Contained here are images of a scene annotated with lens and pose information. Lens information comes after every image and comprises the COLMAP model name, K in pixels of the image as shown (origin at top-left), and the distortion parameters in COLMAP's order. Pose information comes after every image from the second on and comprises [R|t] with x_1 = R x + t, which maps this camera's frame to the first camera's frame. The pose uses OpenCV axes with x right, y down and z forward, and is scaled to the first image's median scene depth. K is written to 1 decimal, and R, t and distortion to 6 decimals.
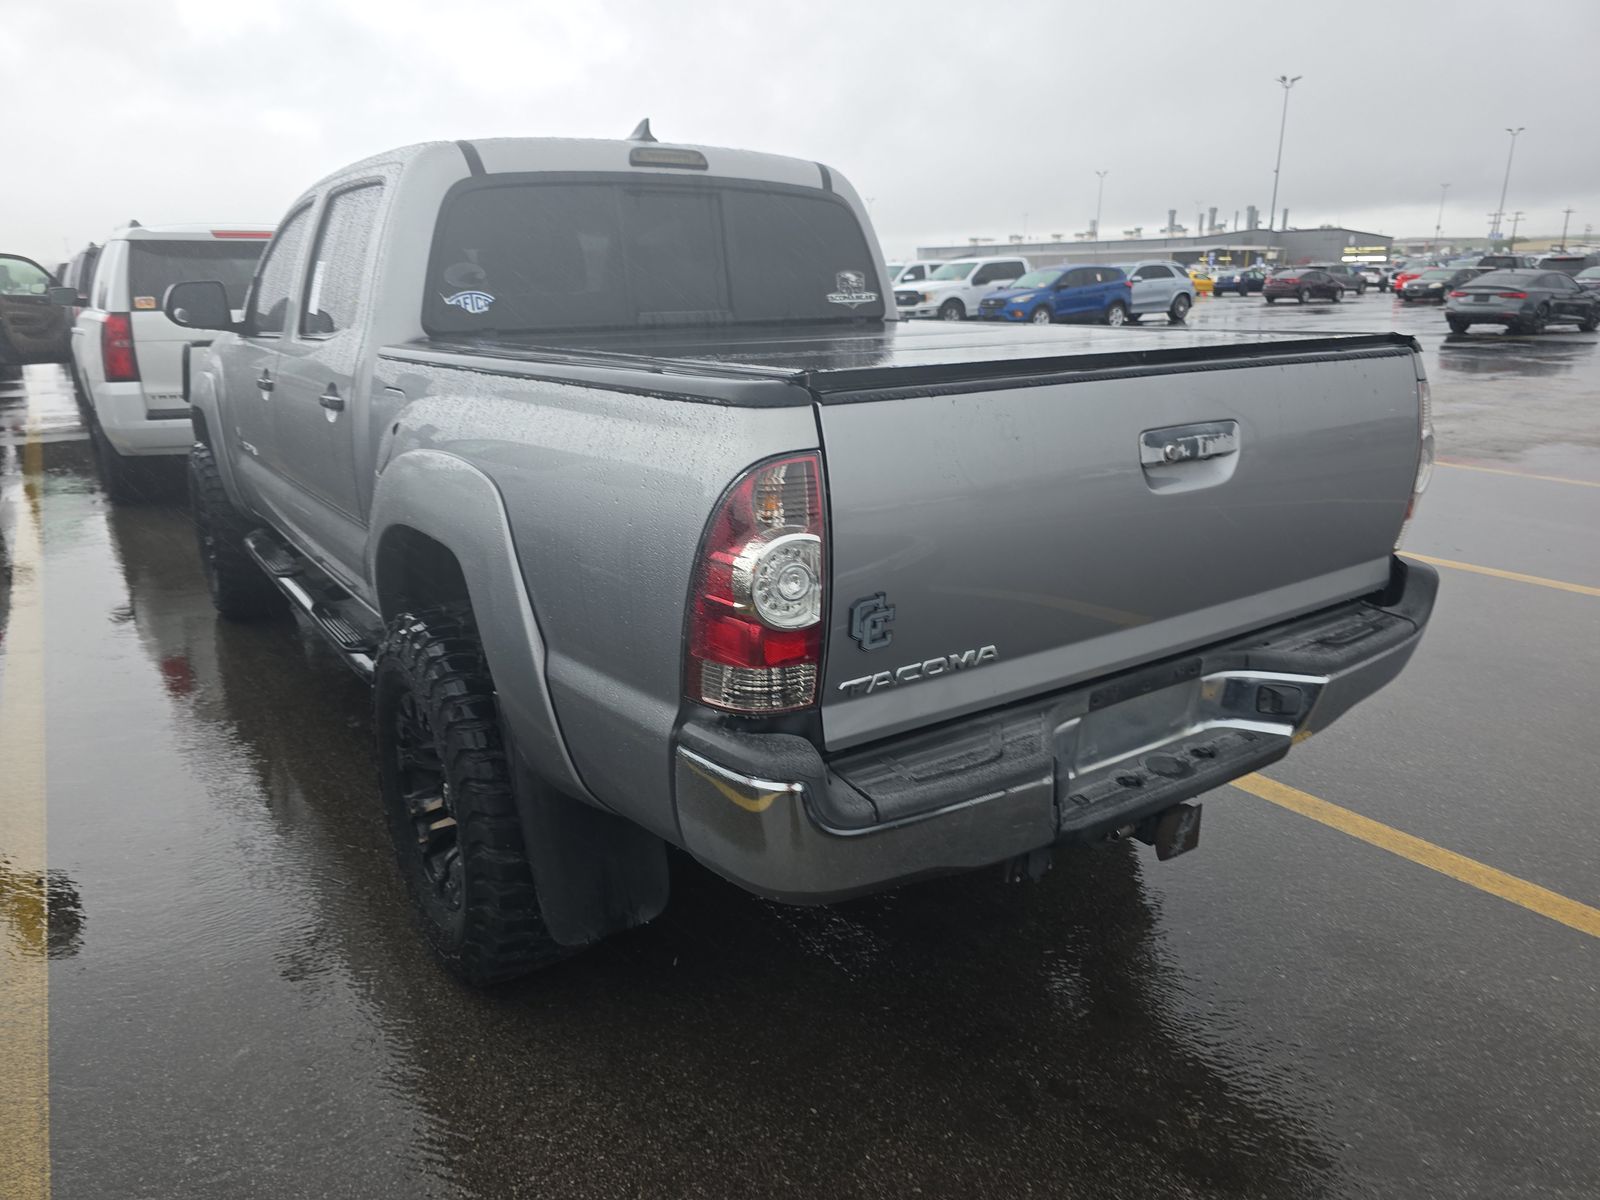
lens RADIAL K [[1074.7, 0, 805.2], [0, 1074.7, 602.2], [0, 0, 1]] dist [0.058147, -0.054130]
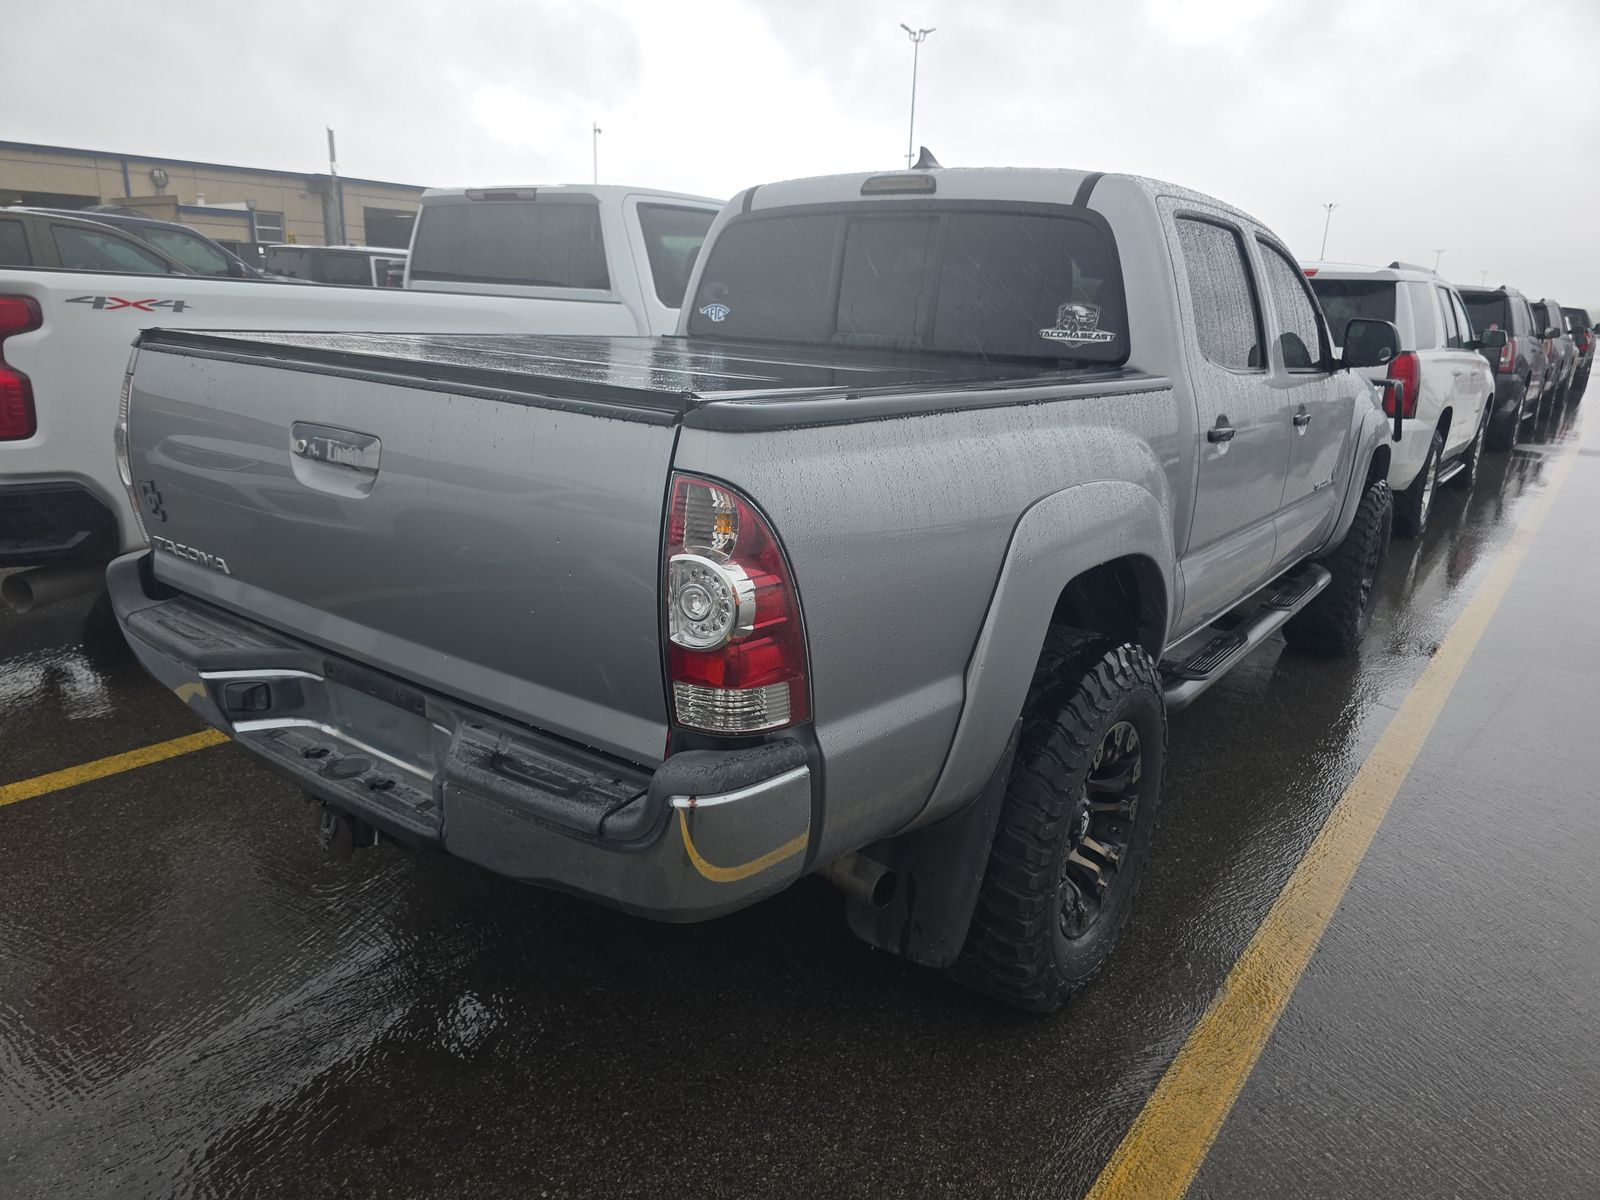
lens RADIAL K [[1074.7, 0, 805.2], [0, 1074.7, 602.2], [0, 0, 1]] dist [0.058147, -0.054130]
pose [[0.331523, 0.278762, -0.901324, 0.954183], [-0.314281, 0.933417, 0.173089, -0.213155], [0.889562, 0.225886, 0.397059, 0.671457]]
